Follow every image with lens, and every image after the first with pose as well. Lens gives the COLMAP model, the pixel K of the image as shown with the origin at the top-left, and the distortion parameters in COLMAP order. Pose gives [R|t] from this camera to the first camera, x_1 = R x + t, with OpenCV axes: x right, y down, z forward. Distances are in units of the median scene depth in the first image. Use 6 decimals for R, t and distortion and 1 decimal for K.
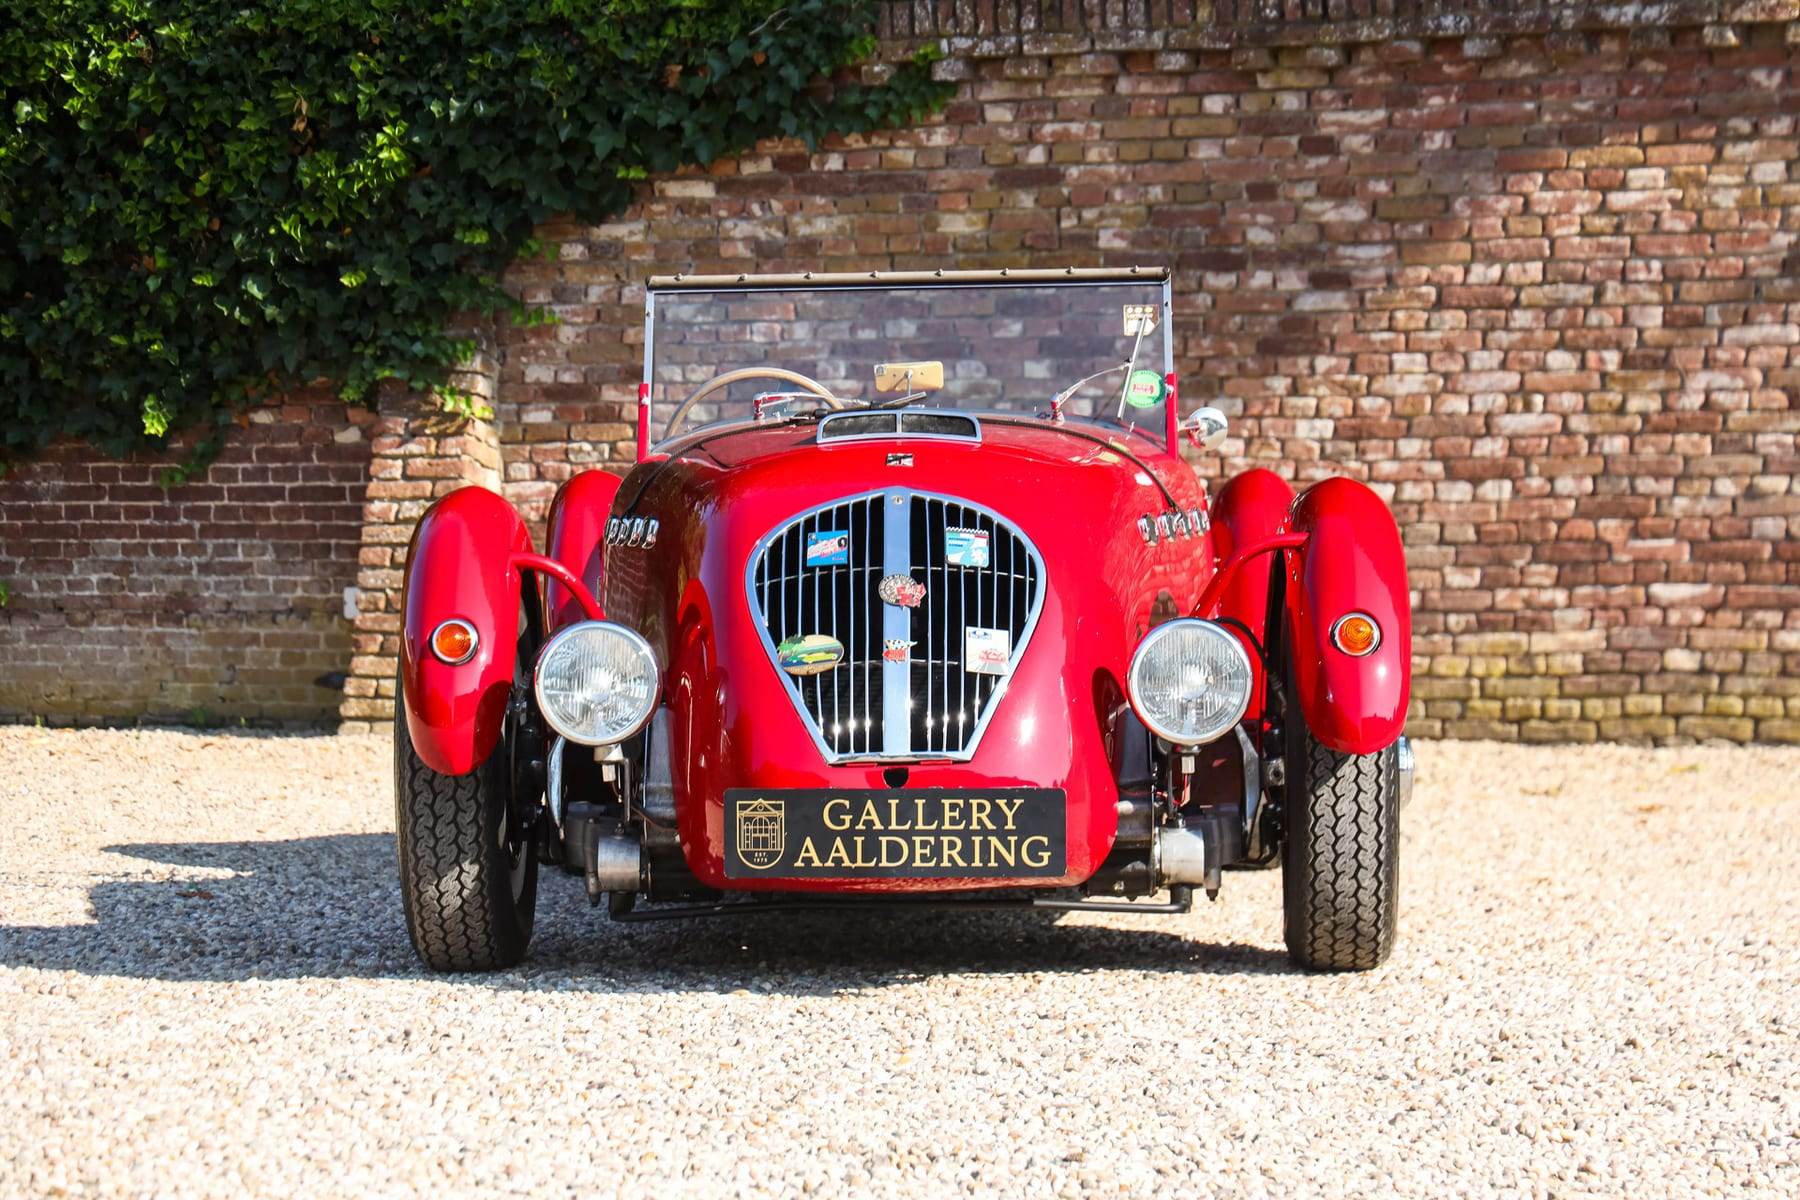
lens RADIAL K [[5223.1, 0, 1007.7], [0, 5223.1, 665.8], [0, 0, 1]] dist [0.261184, -1.465445]
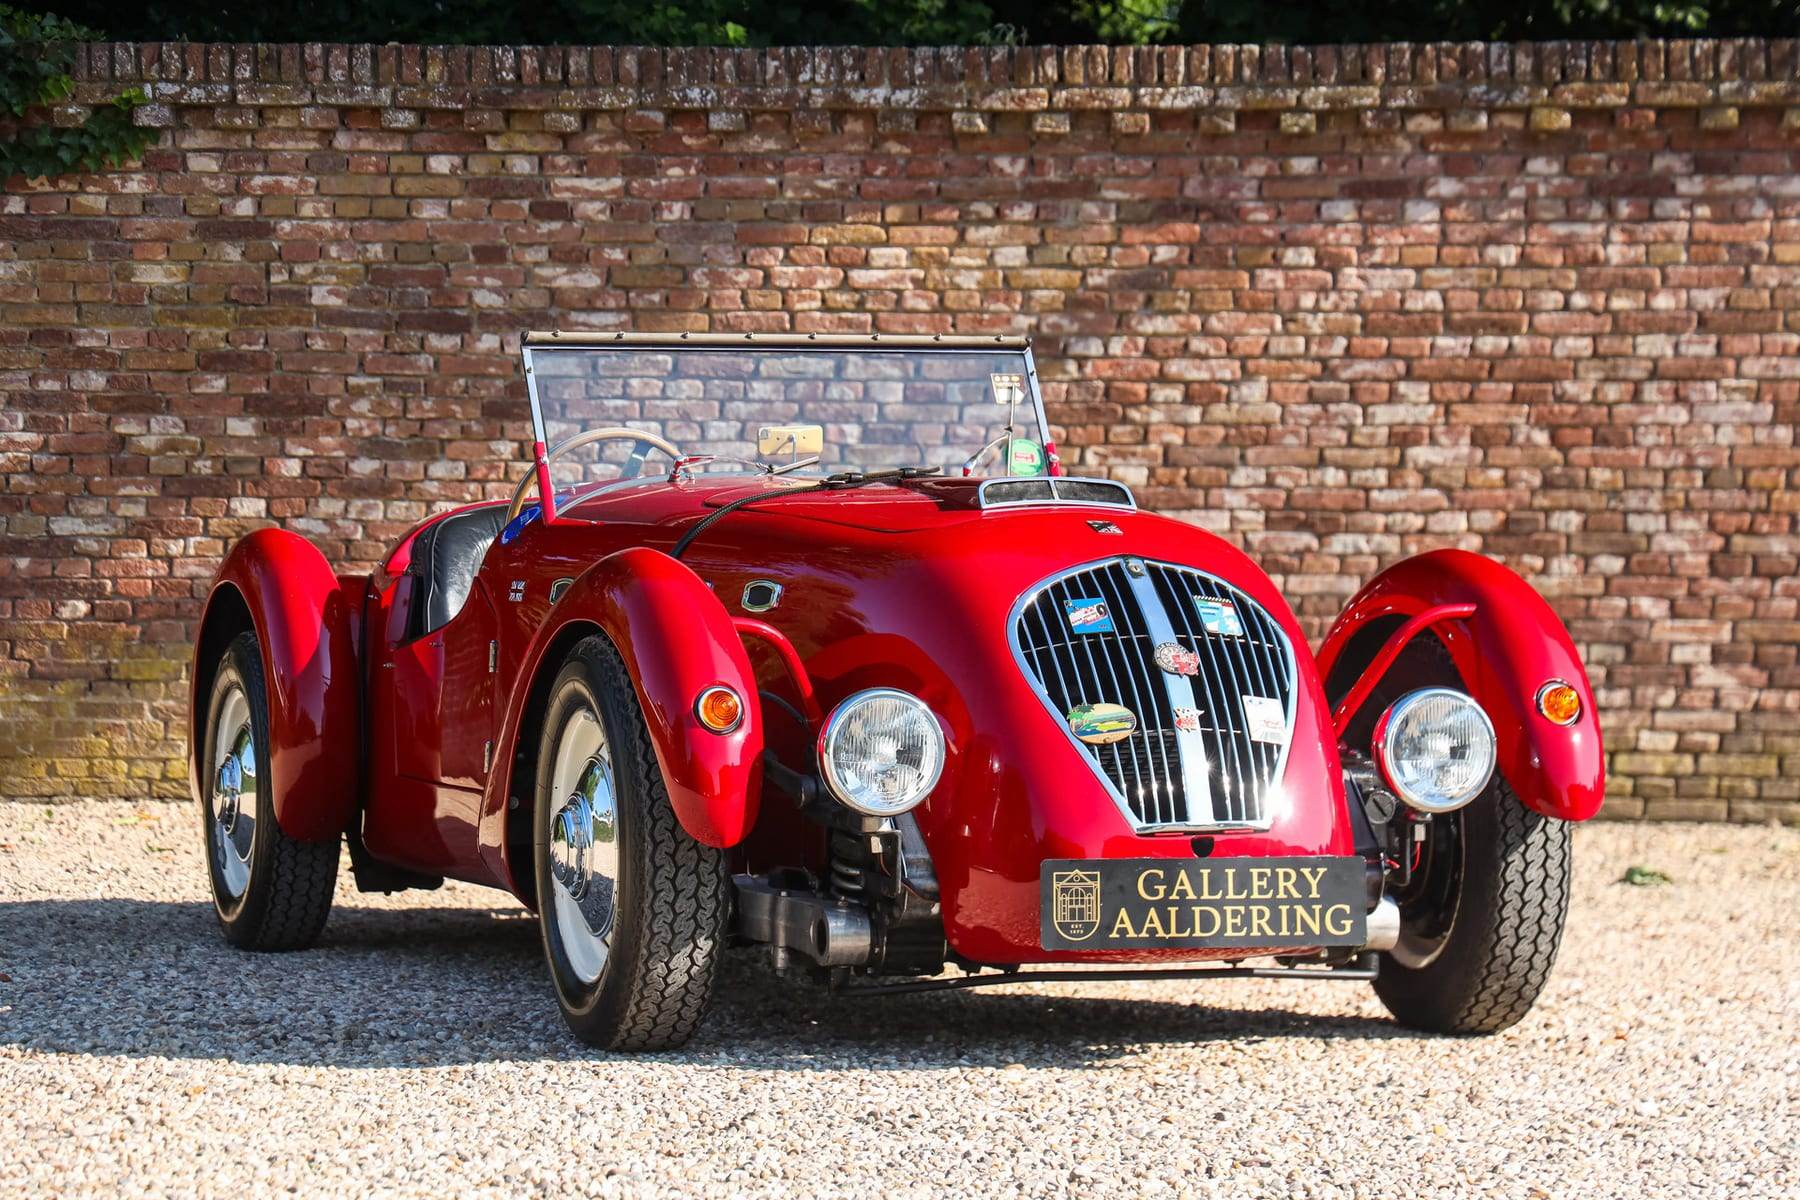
lens RADIAL K [[5093.8, 0, 1064.1], [0, 5093.8, 719.2], [0, 0, 1]] dist [0.340856, -2.216164]
pose [[0.937302, 0.002245, 0.348510, -0.194977], [-0.001600, 0.999996, -0.002139, -0.000392], [-0.348513, 0.001447, 0.937303, 0.051762]]
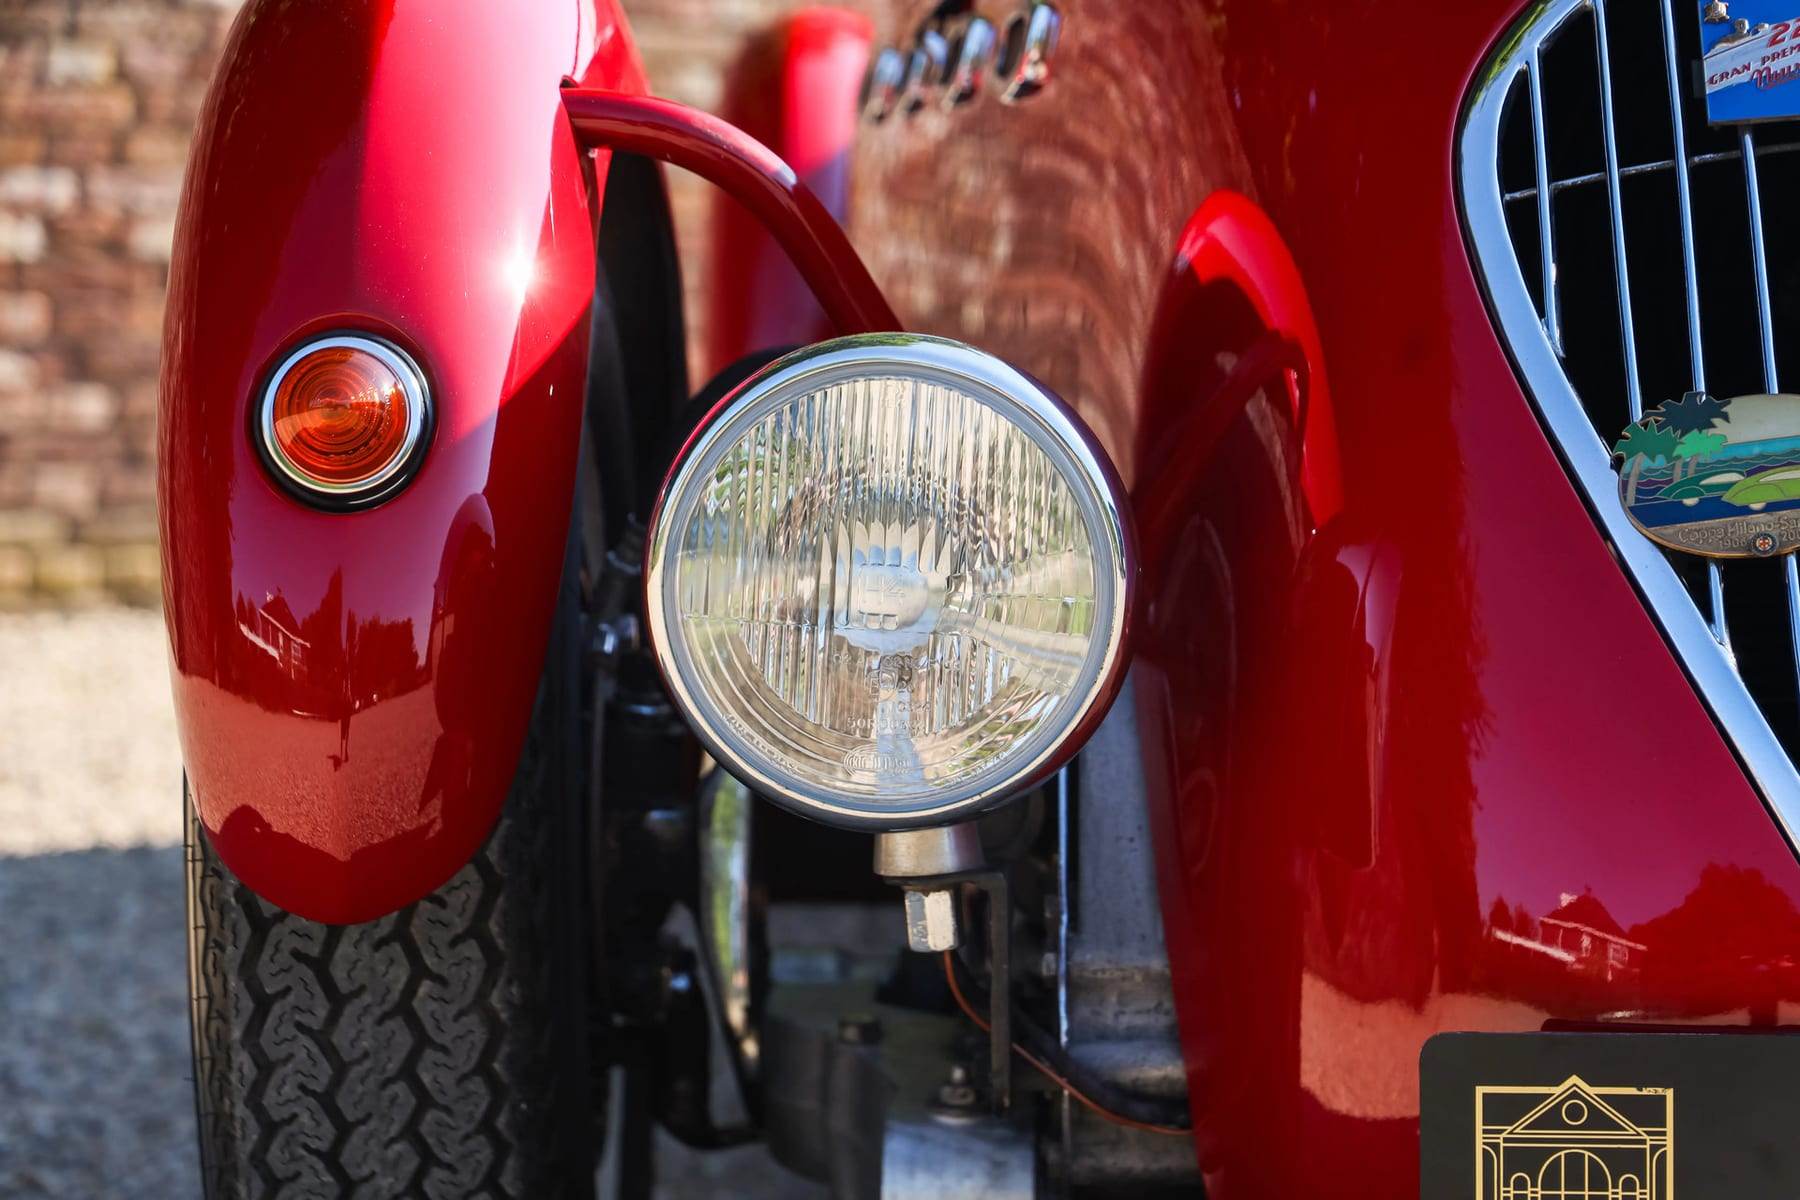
lens RADIAL K [[5223.1, 0, 1007.7], [0, 5223.1, 665.8], [0, 0, 1]] dist [0.261184, -1.465445]
pose [[0.999430, 0.002884, -0.033641, -0.033178], [-0.001043, 0.998507, 0.054616, -0.003368], [0.033749, -0.054550, 0.997941, 0.385558]]
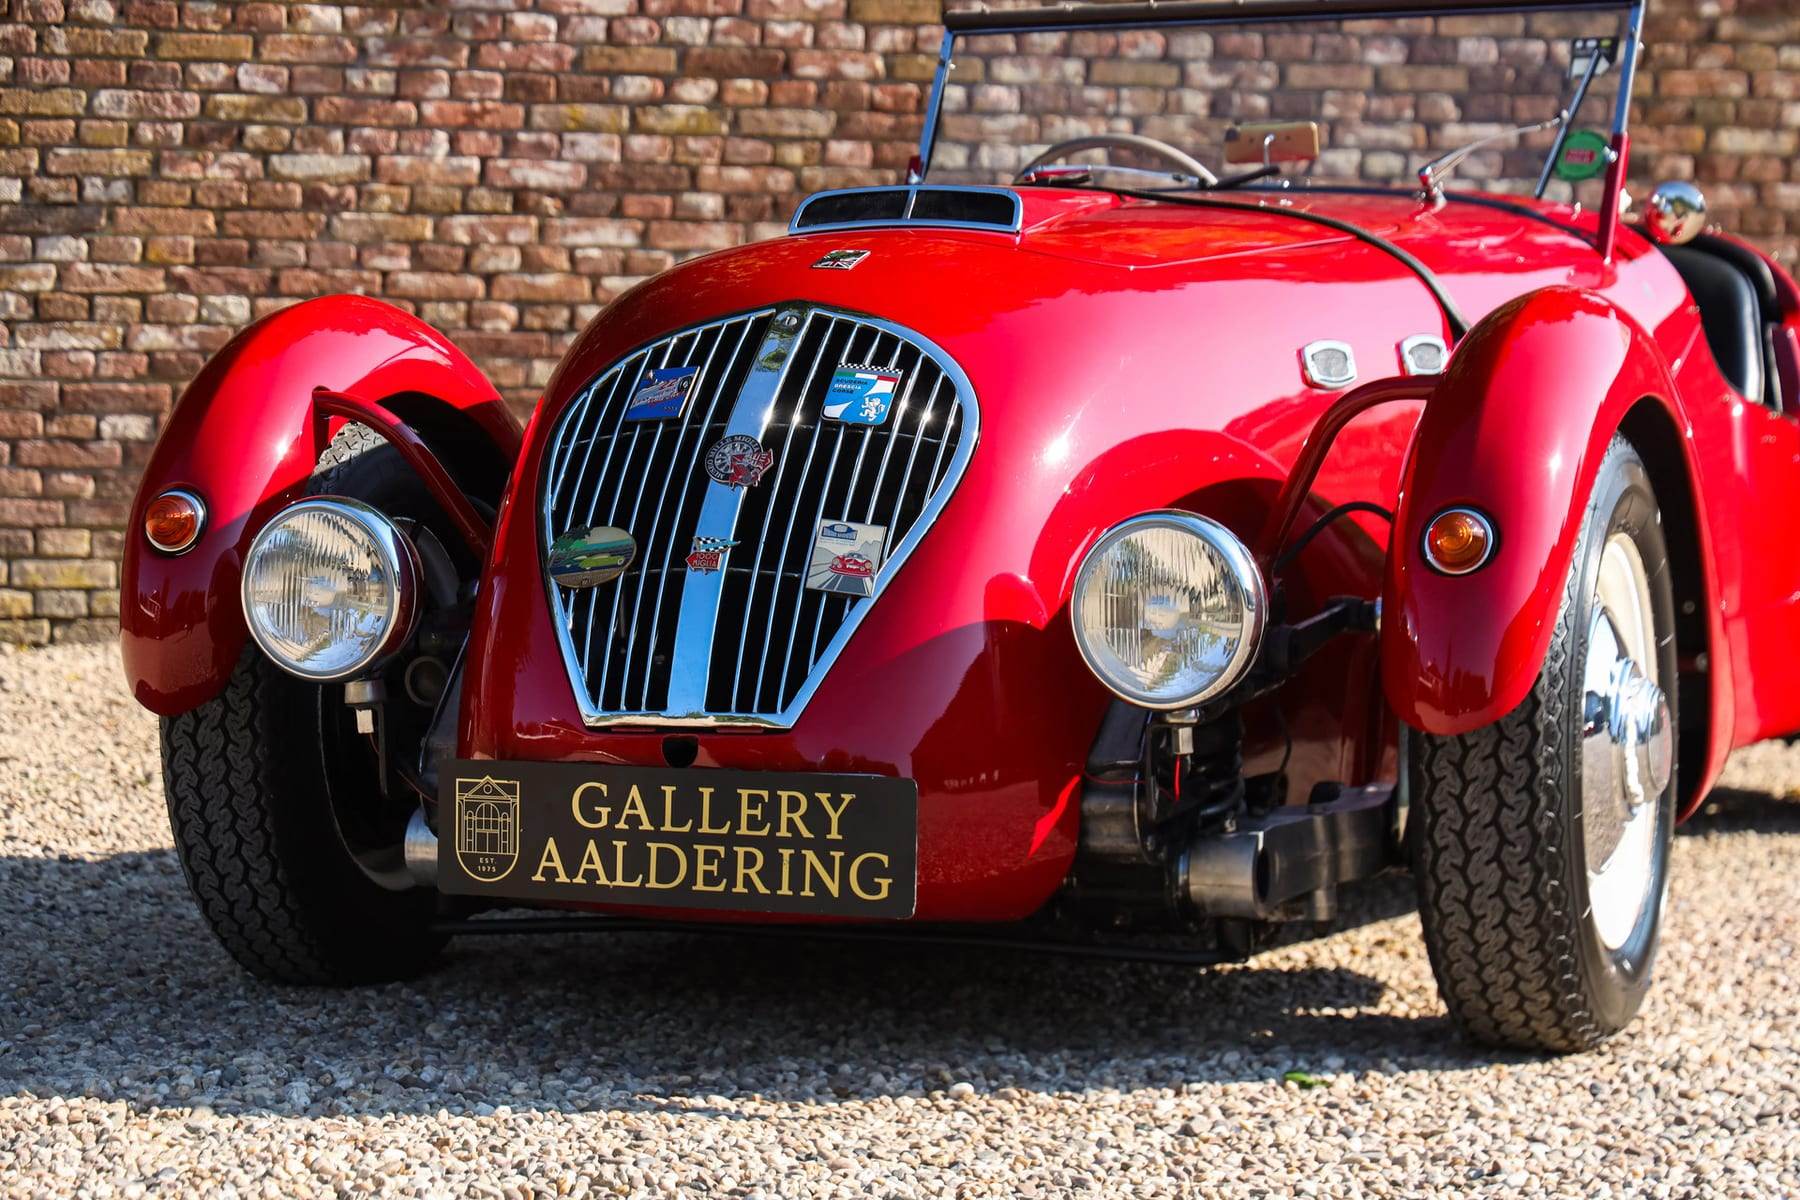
lens RADIAL K [[4703.8, 0, 956.4], [0, 4703.8, 629.3], [0, 0, 1]] dist [0.207879, -0.292886]
pose [[0.935562, 0.027929, -0.352058, 0.109478], [-0.014112, 0.999028, 0.041754, -0.009400], [0.352882, -0.034096, 0.935047, 0.237811]]
